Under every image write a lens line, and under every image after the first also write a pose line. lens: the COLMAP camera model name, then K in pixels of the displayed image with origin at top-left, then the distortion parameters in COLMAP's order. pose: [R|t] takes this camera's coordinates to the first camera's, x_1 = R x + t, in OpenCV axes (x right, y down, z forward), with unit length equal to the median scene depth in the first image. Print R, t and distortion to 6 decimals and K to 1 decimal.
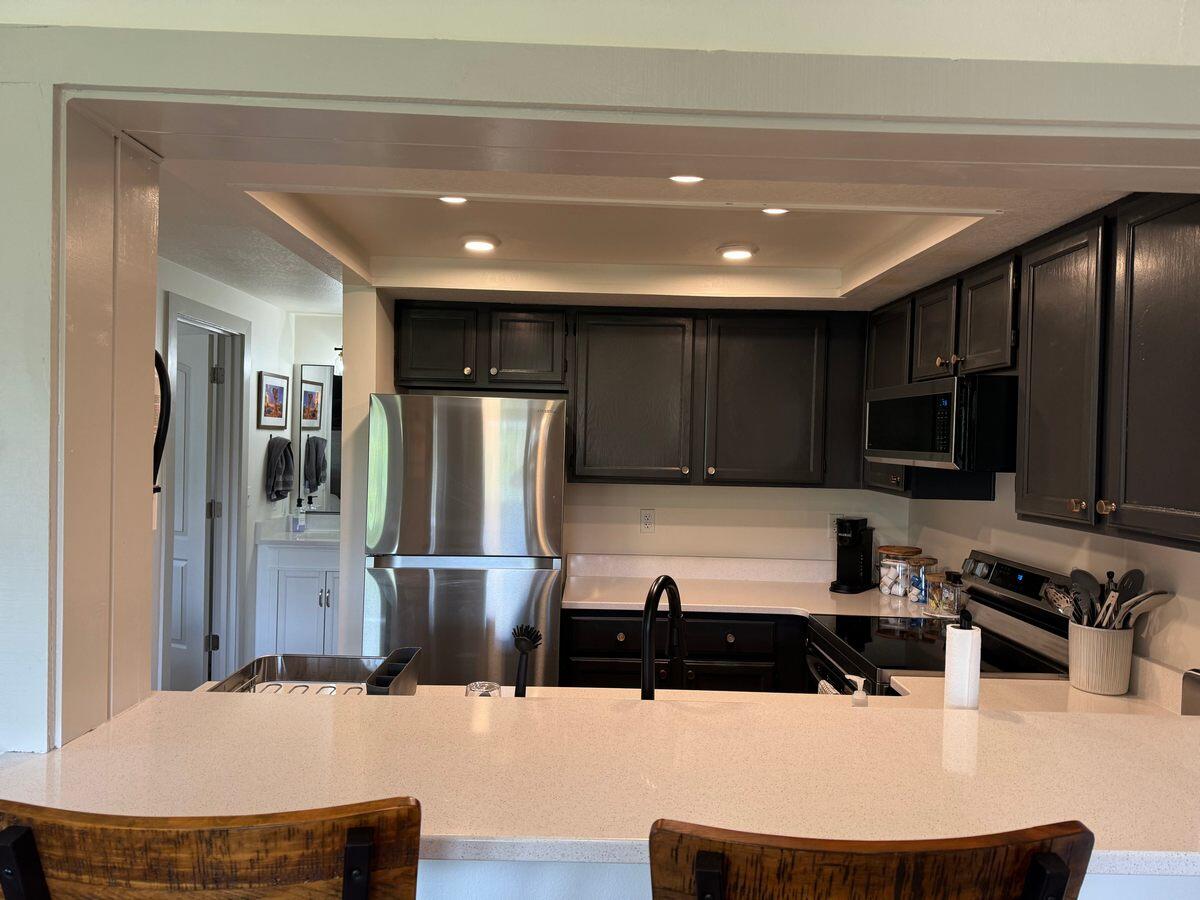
lens RADIAL K [[841.6, 0, 593.7], [0, 841.6, 451.0], [0, 0, 1]] dist [0.061781, -0.068450]
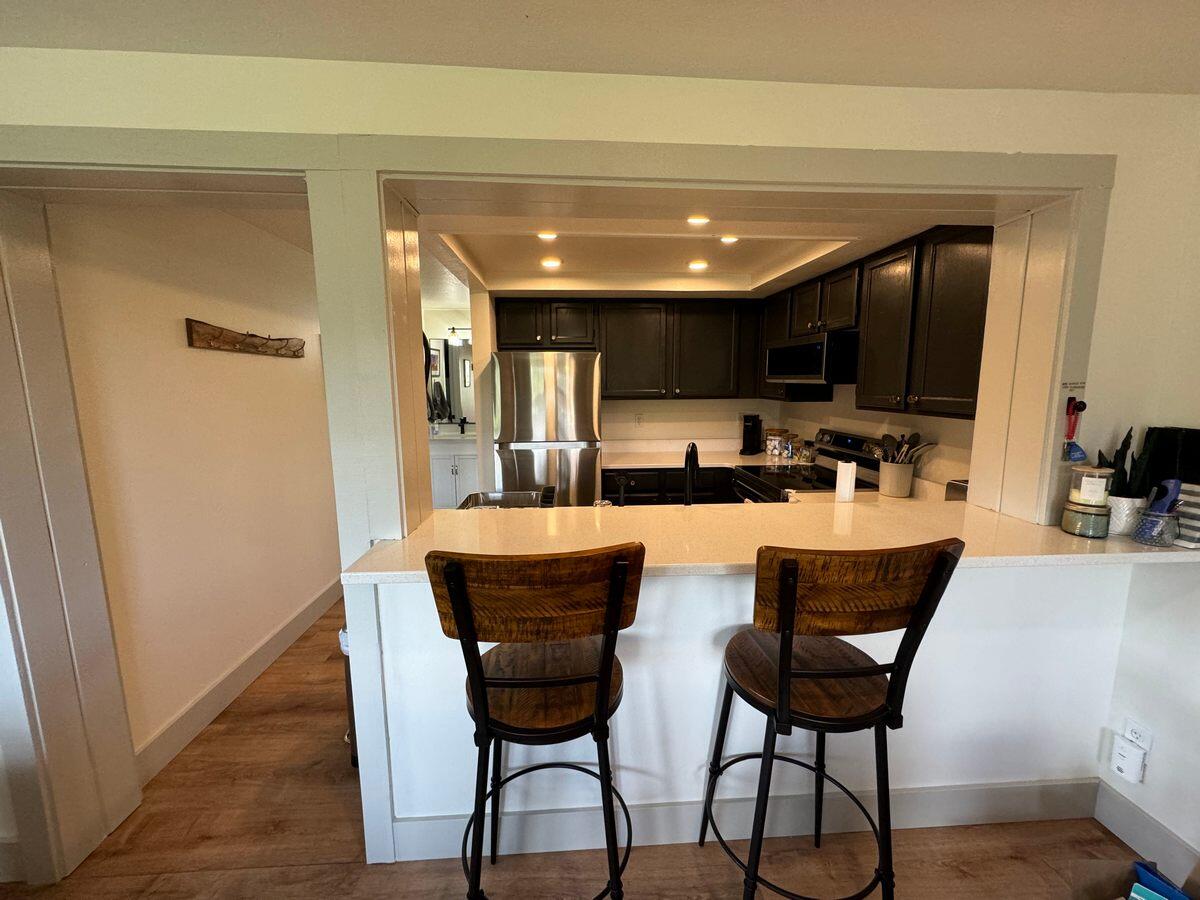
lens RADIAL K [[477.2, 0, 598.0], [0, 477.2, 451.1], [0, 0, 1]] dist [-0.002594, 0.001511]
pose [[0.998551, -0.036313, 0.039721, -0.107951], [0.030578, 0.990165, 0.136522, 0.009673], [-0.044288, -0.135110, 0.989840, -0.030281]]
